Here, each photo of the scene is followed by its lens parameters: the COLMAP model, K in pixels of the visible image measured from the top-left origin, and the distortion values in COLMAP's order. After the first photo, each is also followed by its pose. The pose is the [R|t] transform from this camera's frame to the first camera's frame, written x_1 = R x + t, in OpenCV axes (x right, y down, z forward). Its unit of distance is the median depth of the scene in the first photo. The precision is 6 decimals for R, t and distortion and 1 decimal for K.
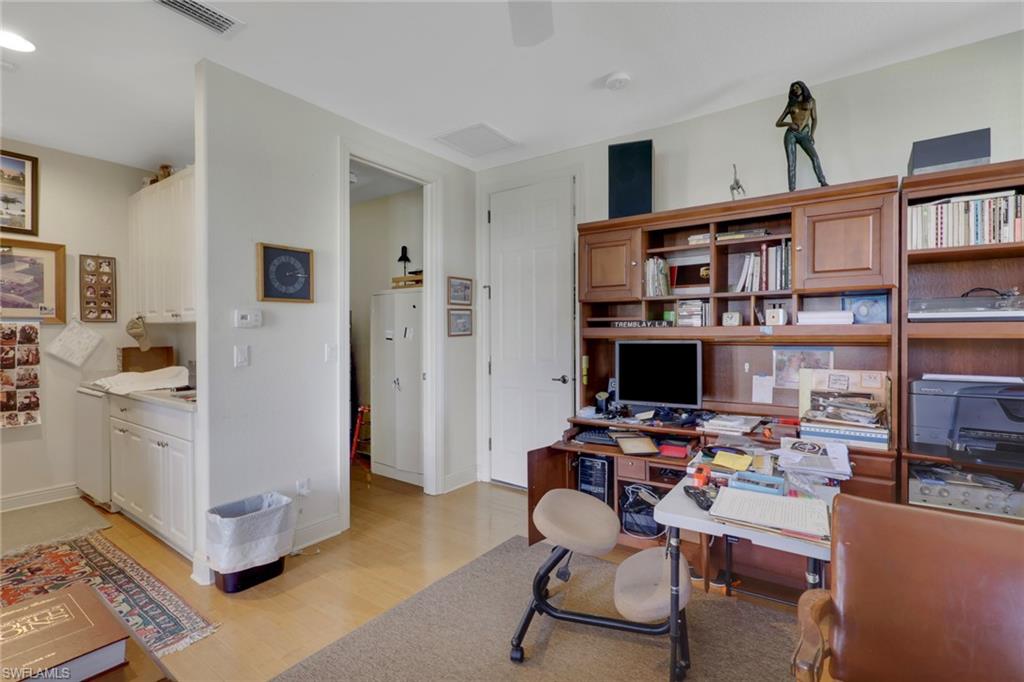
lens RADIAL K [[482.7, 0, 512.0], [0, 482.7, 341.0], [0, 0, 1]] dist [-0.002130, -0.000481]
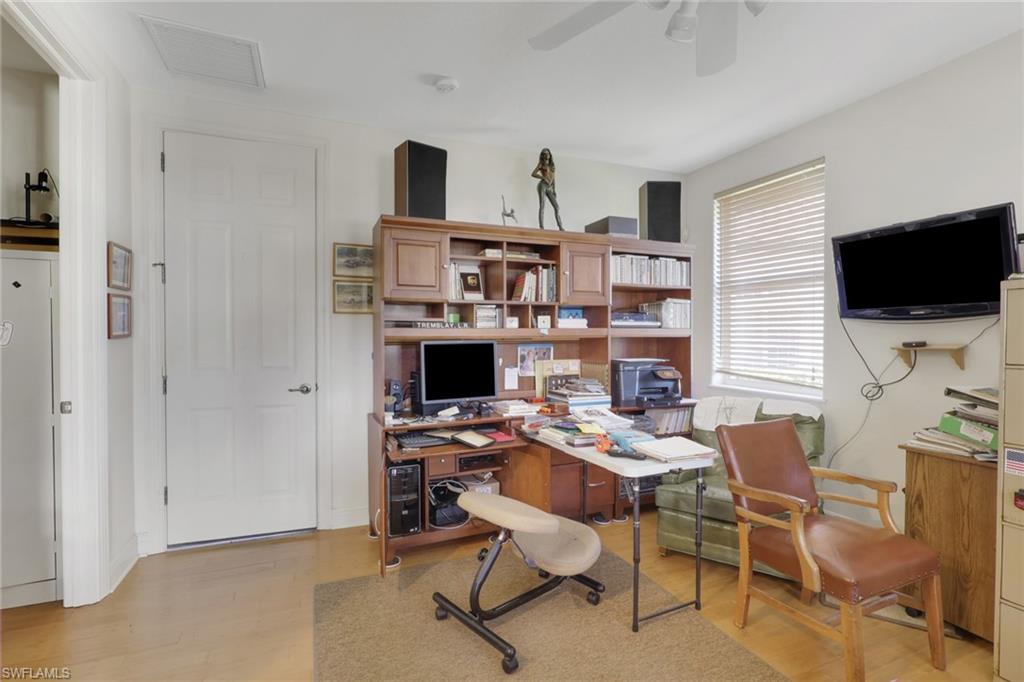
lens RADIAL K [[482.7, 0, 512.0], [0, 482.7, 341.0], [0, 0, 1]] dist [-0.002130, -0.000481]
pose [[0.522290, -0.011380, 0.852692, -0.599194], [0.011571, 0.999913, 0.006257, -0.006244], [-0.852689, 0.006598, 0.522376, 0.363133]]
